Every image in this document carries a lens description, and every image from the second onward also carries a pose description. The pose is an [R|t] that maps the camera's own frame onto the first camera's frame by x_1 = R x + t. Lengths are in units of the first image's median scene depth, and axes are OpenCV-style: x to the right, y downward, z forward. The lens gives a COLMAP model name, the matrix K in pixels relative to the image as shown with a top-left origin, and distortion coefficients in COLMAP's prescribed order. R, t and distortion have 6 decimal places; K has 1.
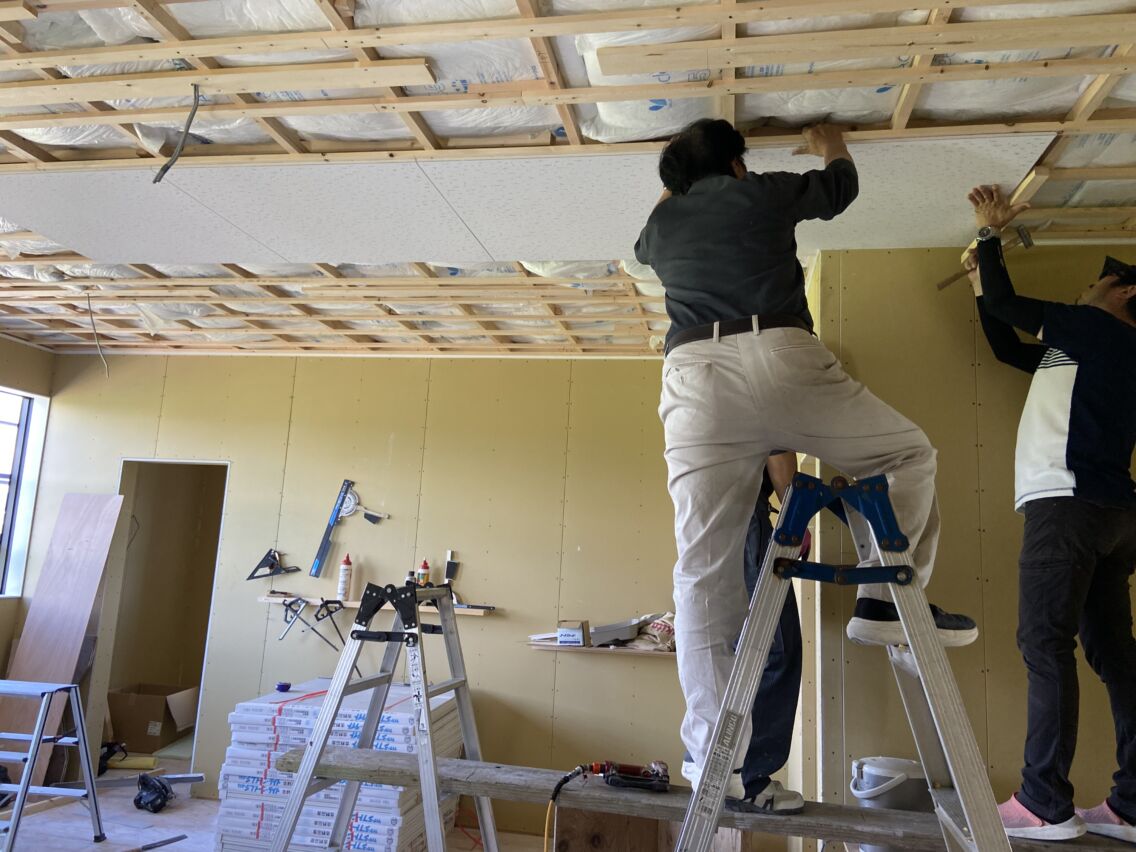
lens RADIAL K [[860.6, 0, 568.0], [0, 860.6, 426.0], [0, 0, 1]] dist [0.005511, 0.001614]
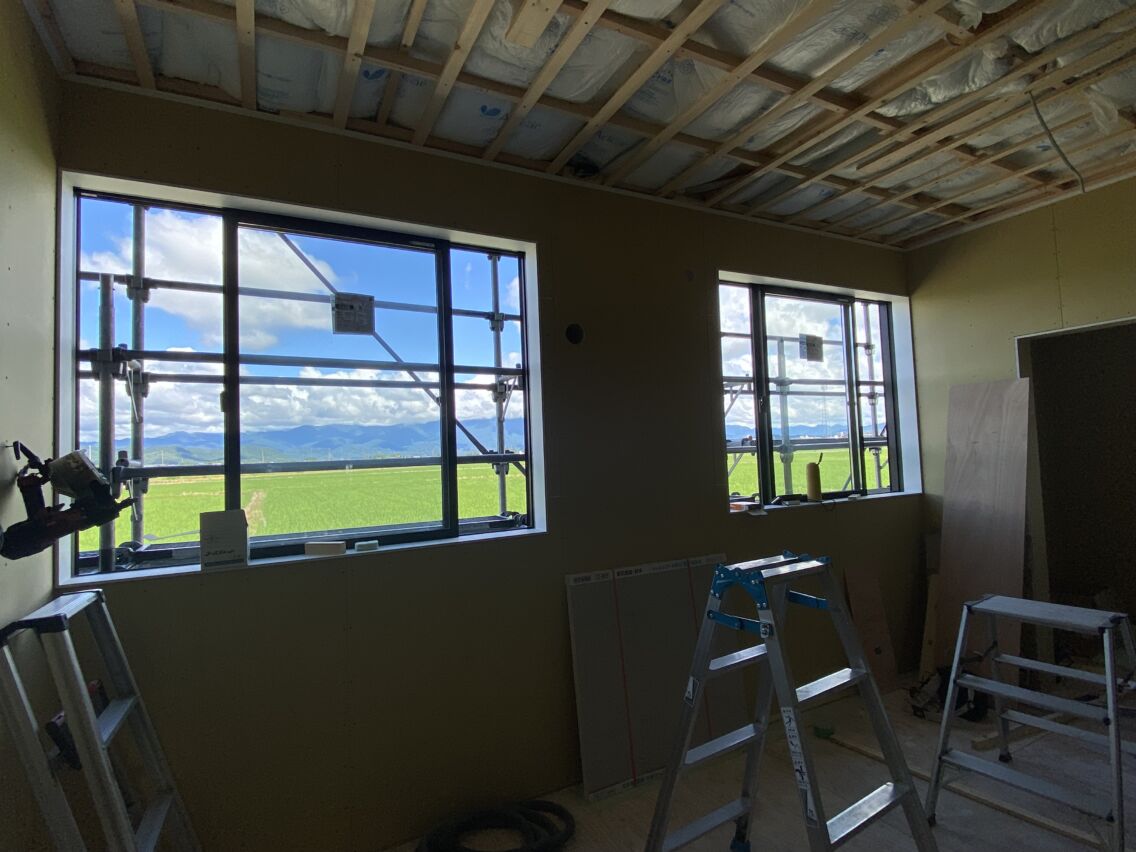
lens RADIAL K [[574.9, 0, 568.0], [0, 574.9, 426.0], [0, 0, 1]] dist [-0.000221, -0.000122]
pose [[0.607341, -0.113548, -0.786285, -0.348863], [0.183705, 0.982981, -0.000056, 0.044004], [0.772910, -0.144410, 0.617864, 0.275965]]
